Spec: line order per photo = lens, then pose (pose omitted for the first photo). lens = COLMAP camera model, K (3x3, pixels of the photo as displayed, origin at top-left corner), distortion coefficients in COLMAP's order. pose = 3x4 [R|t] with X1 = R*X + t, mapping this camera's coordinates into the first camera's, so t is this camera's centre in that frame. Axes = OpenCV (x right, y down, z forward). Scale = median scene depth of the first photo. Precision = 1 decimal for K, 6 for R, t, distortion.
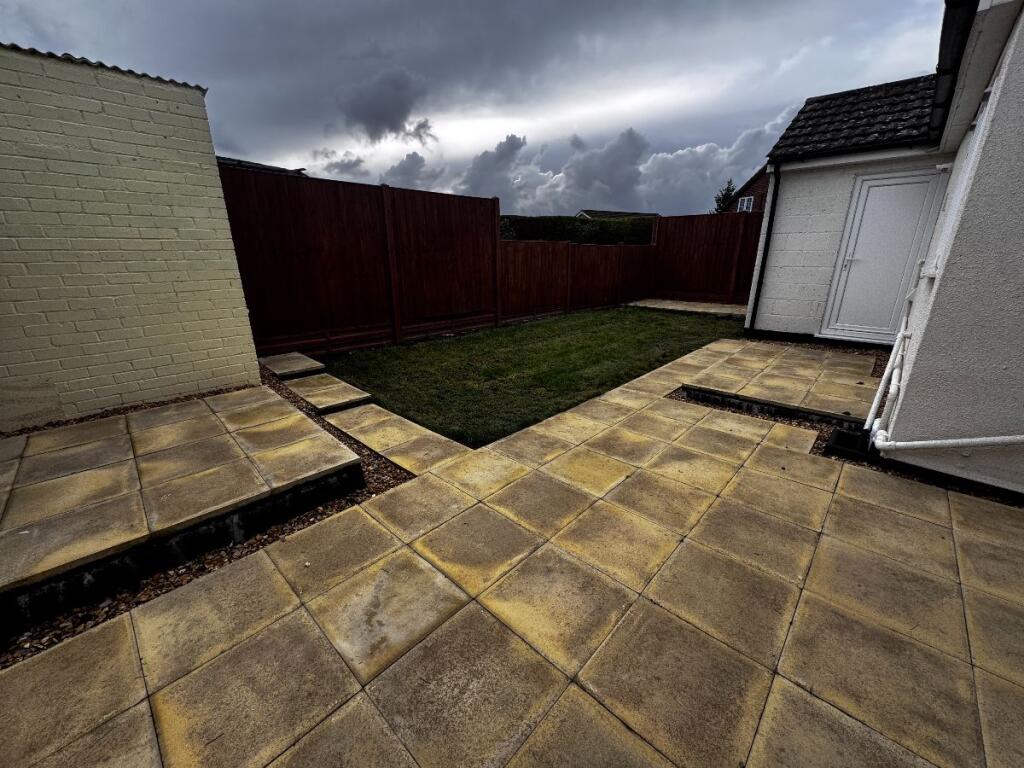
lens RADIAL K [[409.9, 0, 512.0], [0, 409.9, 384.0], [0, 0, 1]] dist [-0.000645, 0.000183]
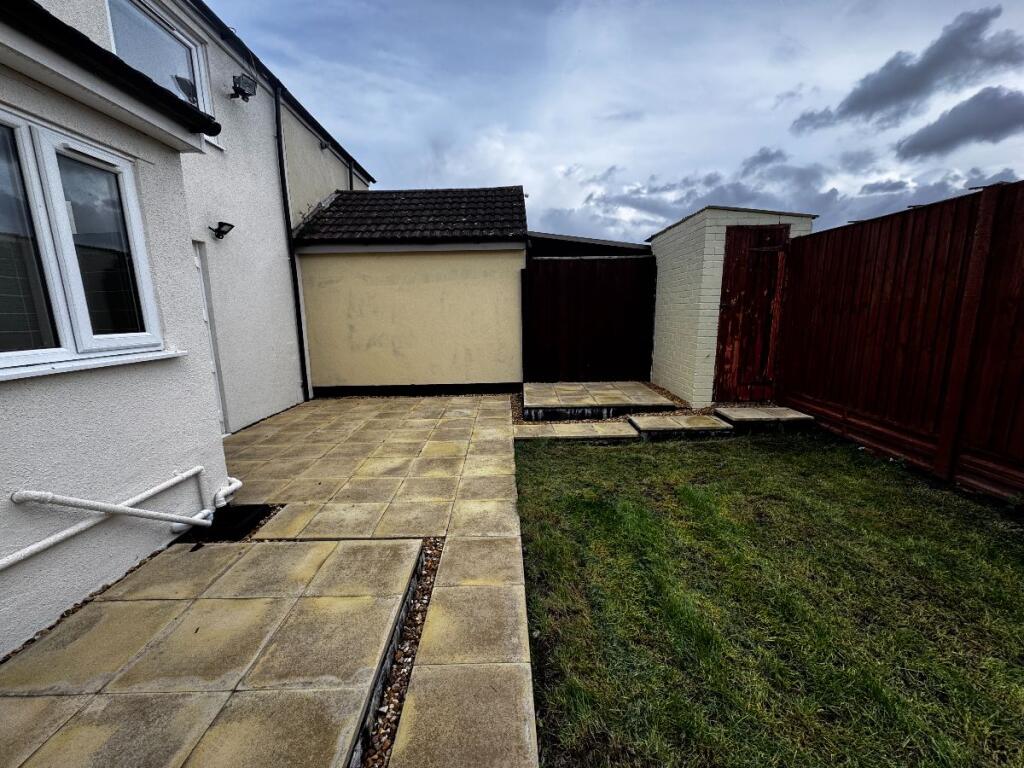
lens RADIAL K [[409.9, 0, 512.0], [0, 409.9, 384.0], [0, 0, 1]] dist [-0.000645, 0.000183]
pose [[-0.718984, 0.141166, -0.680539, 0.960655], [-0.193339, 0.899887, 0.390927, -0.638111], [0.667594, 0.412645, -0.619712, 1.880427]]
